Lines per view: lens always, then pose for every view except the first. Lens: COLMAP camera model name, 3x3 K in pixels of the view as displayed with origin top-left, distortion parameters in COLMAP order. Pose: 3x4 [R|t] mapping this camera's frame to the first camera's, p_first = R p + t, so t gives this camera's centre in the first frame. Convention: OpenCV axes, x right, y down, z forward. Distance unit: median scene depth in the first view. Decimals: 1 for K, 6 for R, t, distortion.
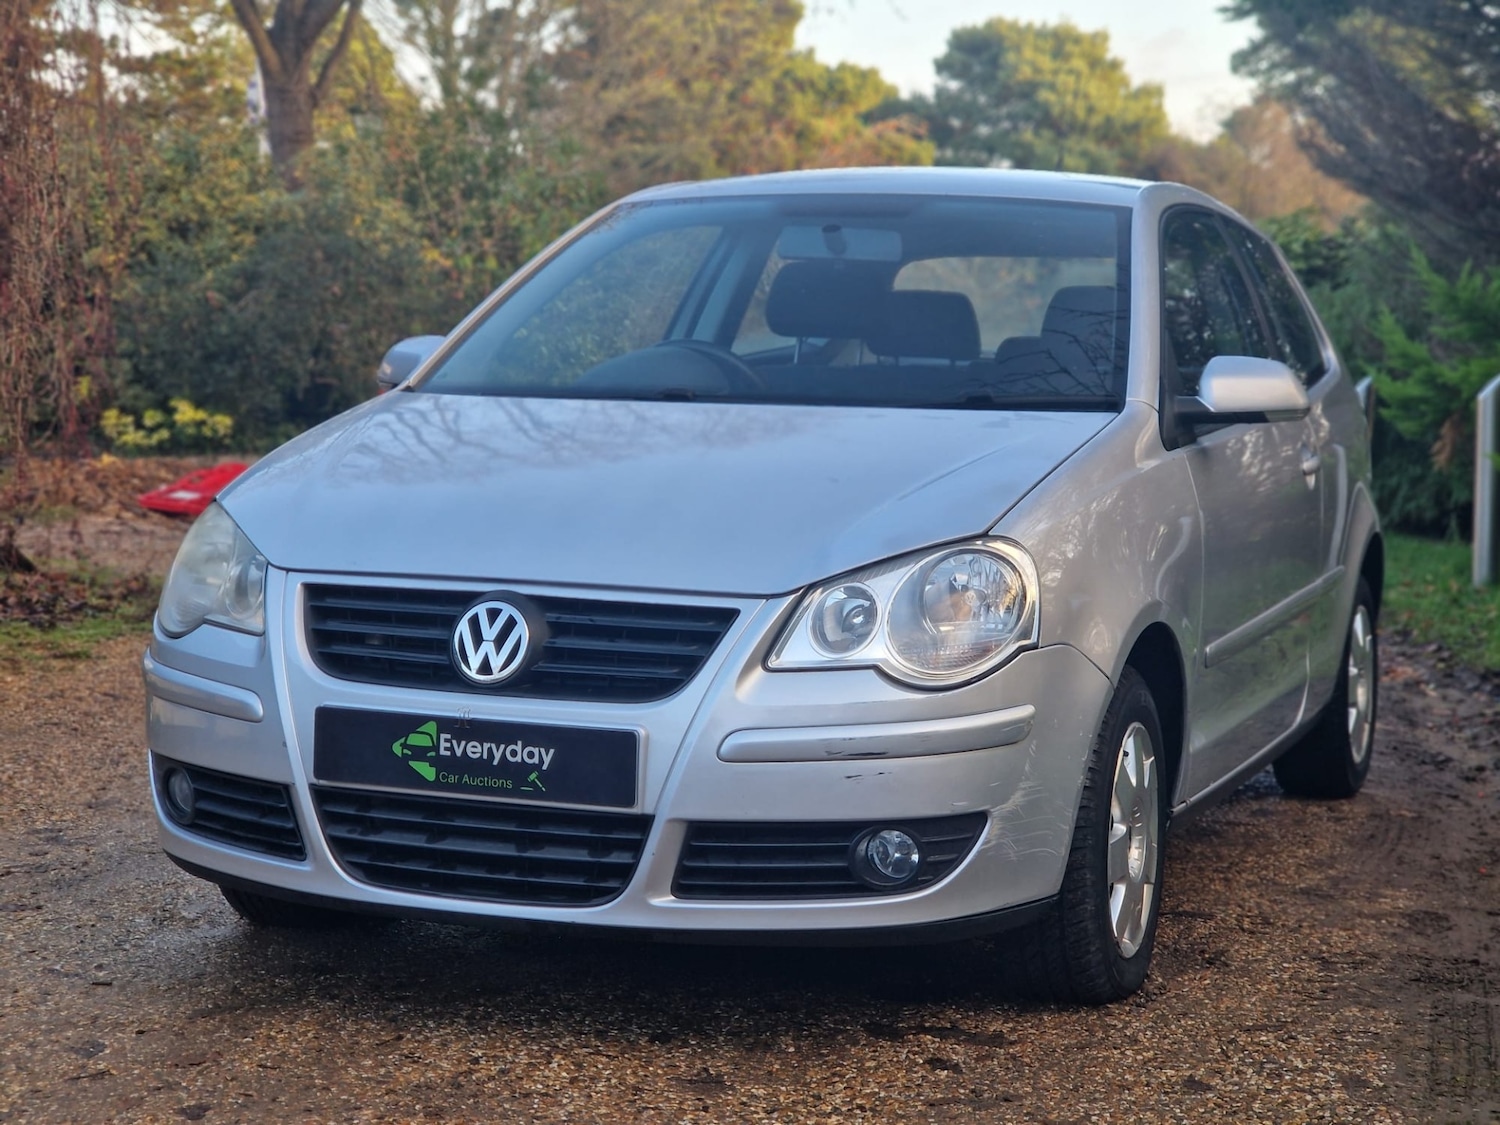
lens RADIAL K [[2796.7, 0, 748.6], [0, 2796.7, 549.6], [0, 0, 1]] dist [0.066738, 0.000000]
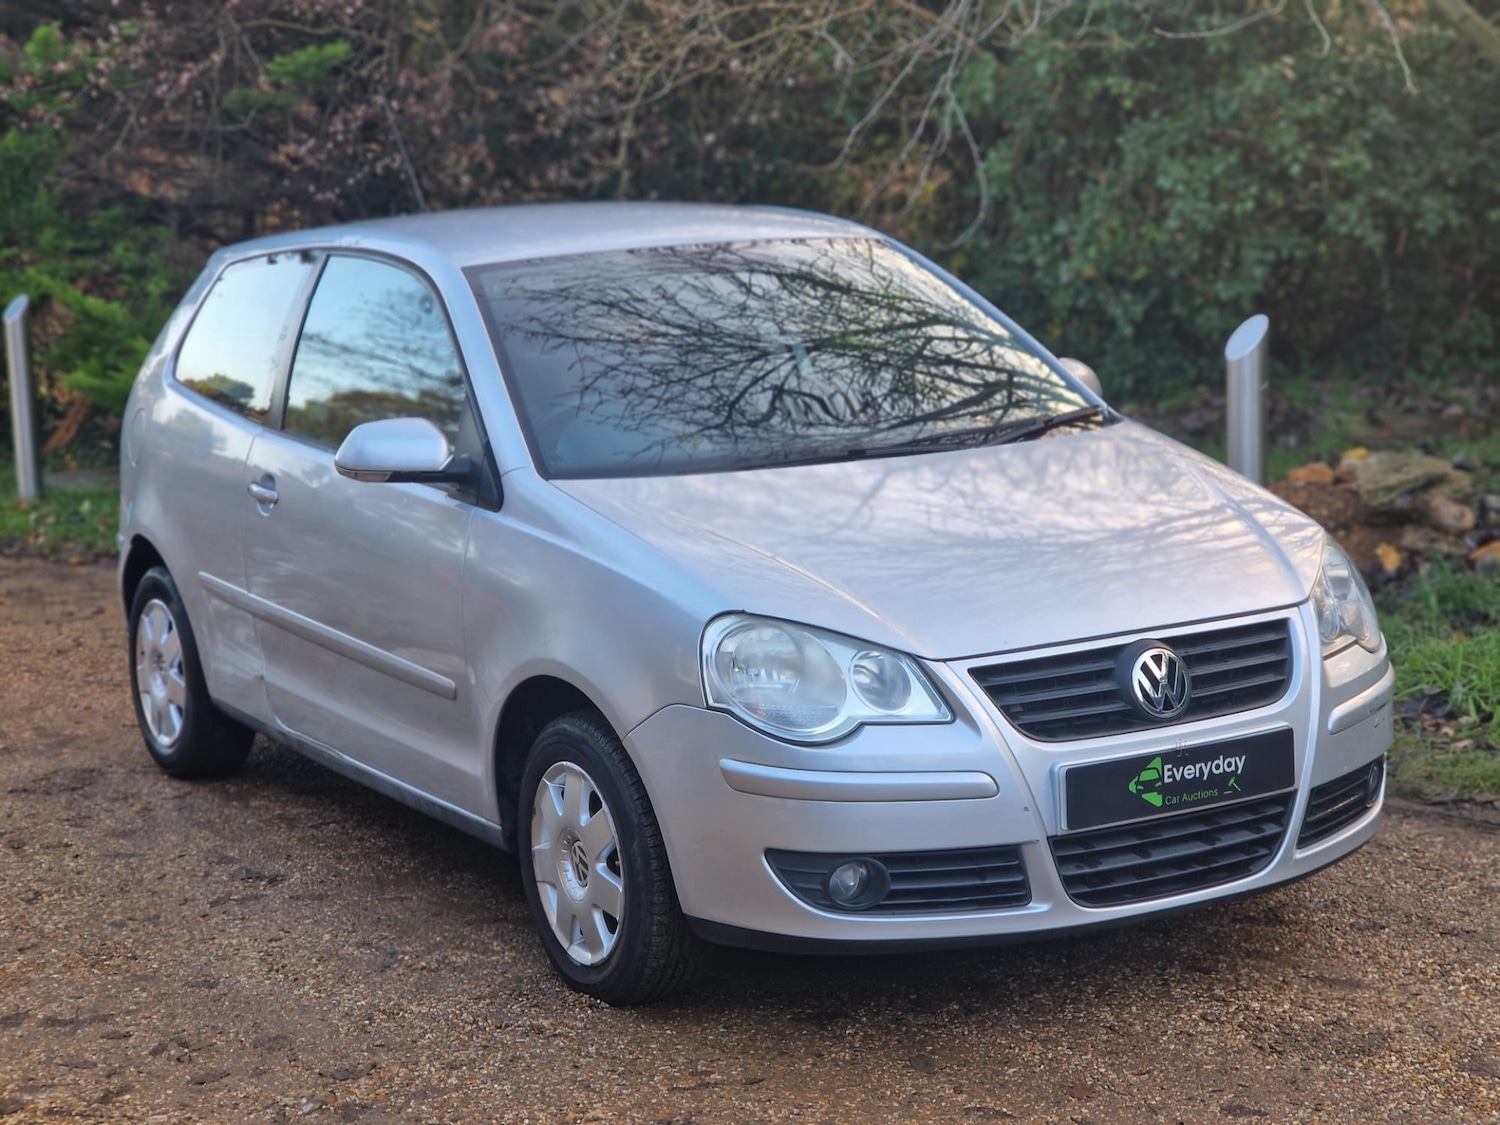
lens RADIAL K [[2796.7, 0, 752.8], [0, 2796.7, 520.3], [0, 0, 1]] dist [0.066738, 0.000000]
pose [[0.622807, -0.155928, 0.766680, -1.042867], [0.112007, 0.987614, 0.109874, -0.176052], [-0.774317, 0.017443, 0.632558, 0.348223]]
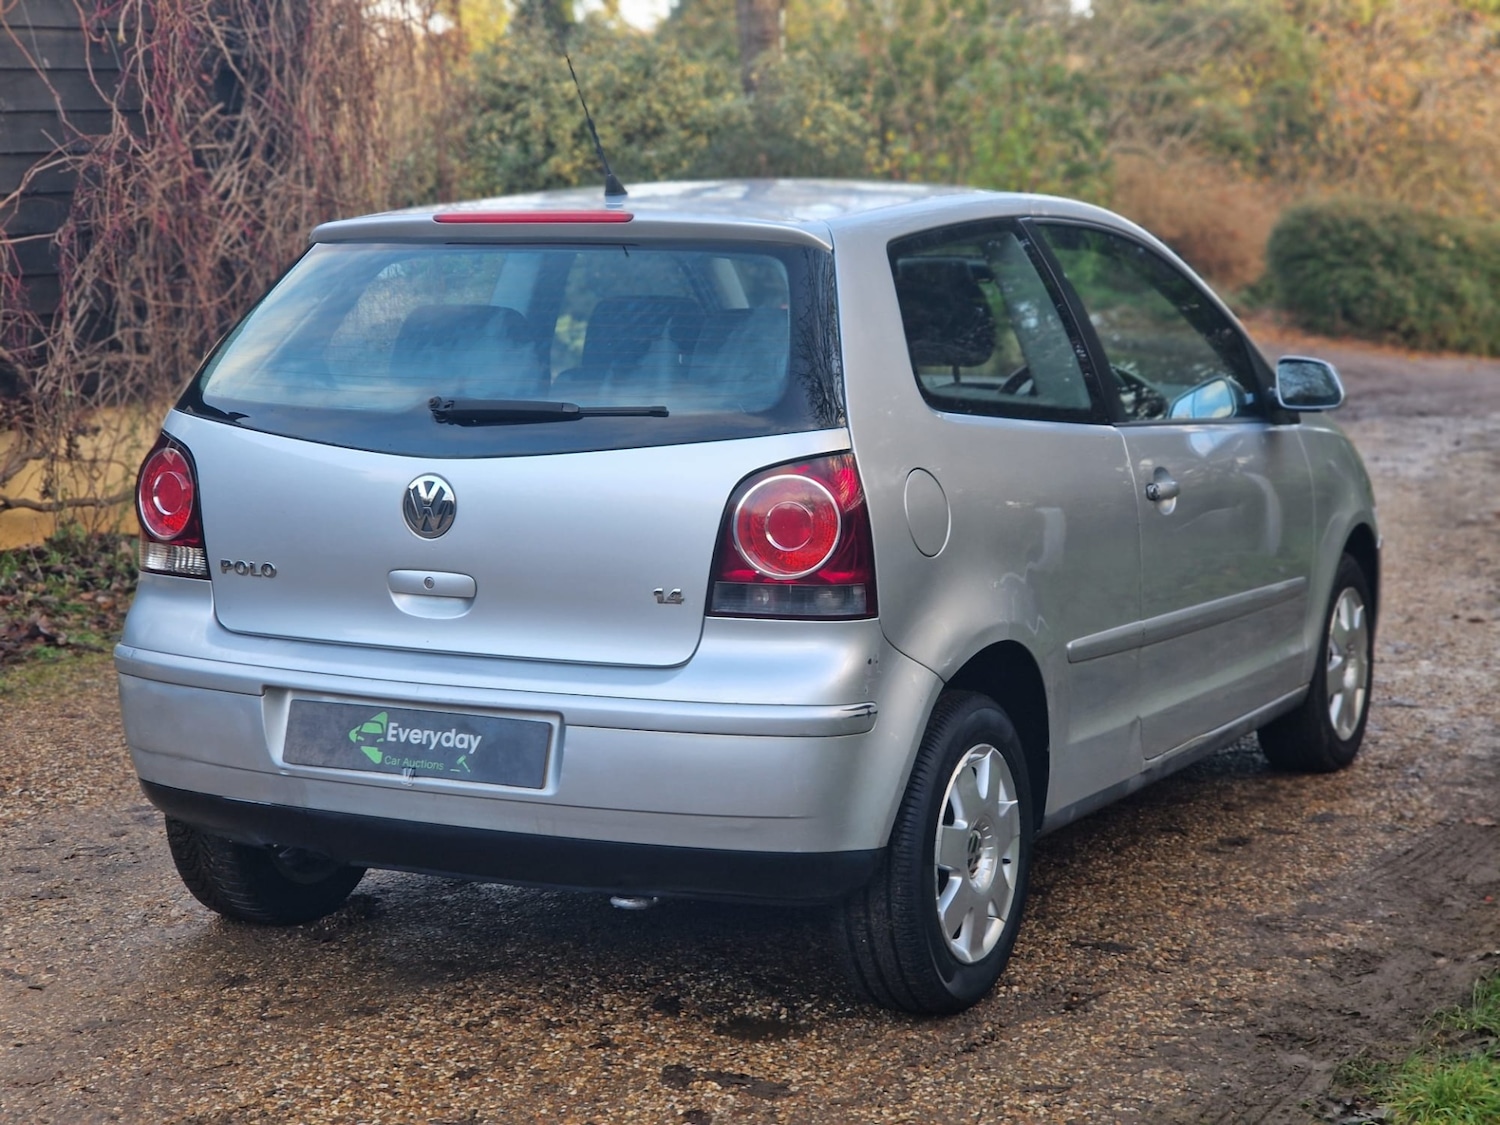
lens RADIAL K [[2796.7, 0, 744.0], [0, 2796.7, 539.0], [0, 0, 1]] dist [0.066738, 0.000000]
pose [[0.976085, 0.010442, -0.217136, 0.292751], [0.000284, 0.998784, 0.049308, -0.080277], [0.217387, -0.048190, 0.974895, -0.013863]]
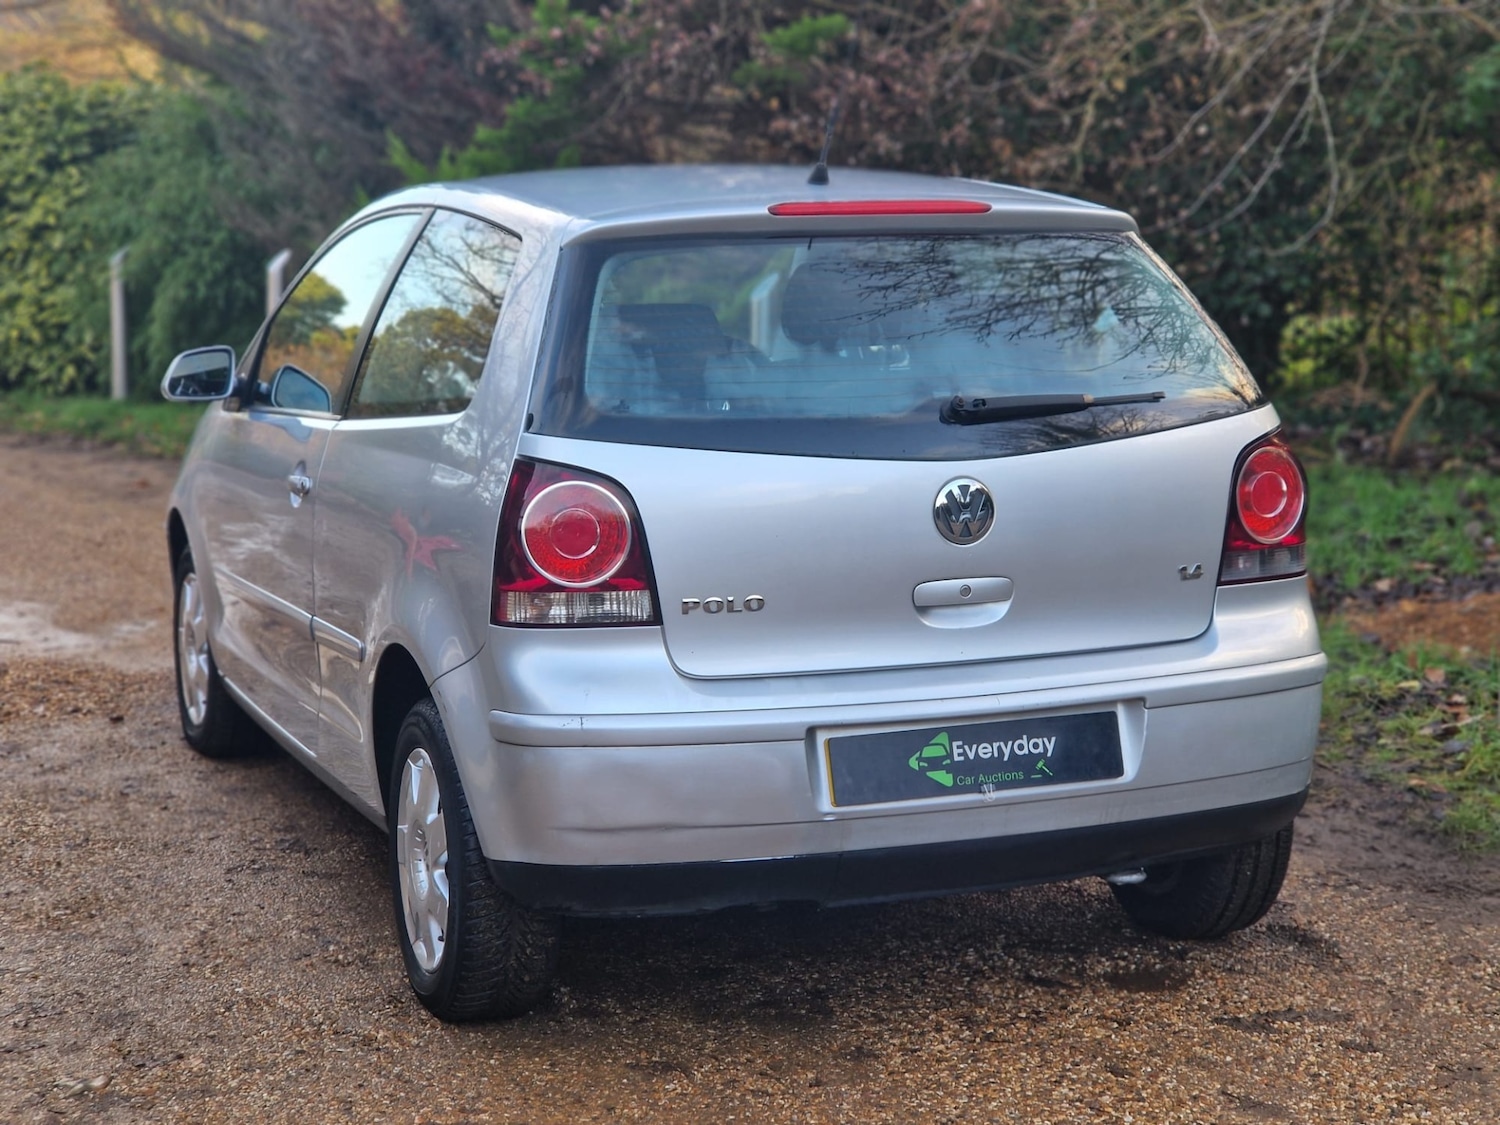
lens RADIAL K [[2796.7, 0, 779.0], [0, 2796.7, 583.5], [0, 0, 1]] dist [0.066738, 0.000000]
pose [[0.820843, -0.108916, 0.560674, -0.692548], [0.060248, 0.992684, 0.104633, -0.125898], [-0.567968, -0.052108, 0.821399, 0.195372]]
